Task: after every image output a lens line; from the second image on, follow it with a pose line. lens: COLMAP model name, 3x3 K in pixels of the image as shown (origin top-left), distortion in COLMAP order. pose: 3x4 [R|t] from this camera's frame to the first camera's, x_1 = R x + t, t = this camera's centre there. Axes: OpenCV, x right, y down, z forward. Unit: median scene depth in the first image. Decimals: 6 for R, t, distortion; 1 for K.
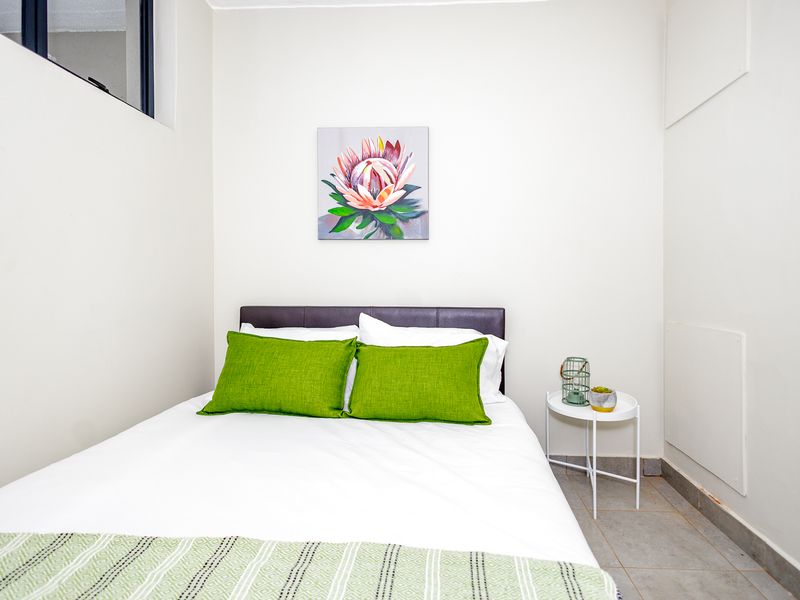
lens RADIAL K [[431.7, 0, 422.6], [0, 431.7, 283.9], [0, 0, 1]] dist [0.009608, -0.003831]
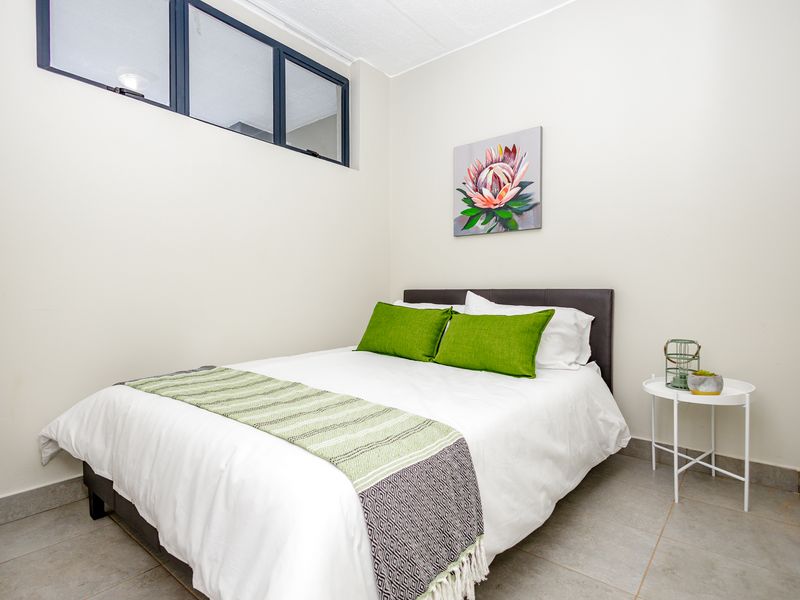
lens RADIAL K [[431.7, 0, 400.7], [0, 431.7, 297.0], [0, 0, 1]] dist [0.009608, -0.003831]
pose [[0.800714, 0.002777, -0.599040, 0.391628], [0.000799, 0.999983, 0.005702, 0.066866], [0.599046, -0.005044, 0.800699, -0.103523]]
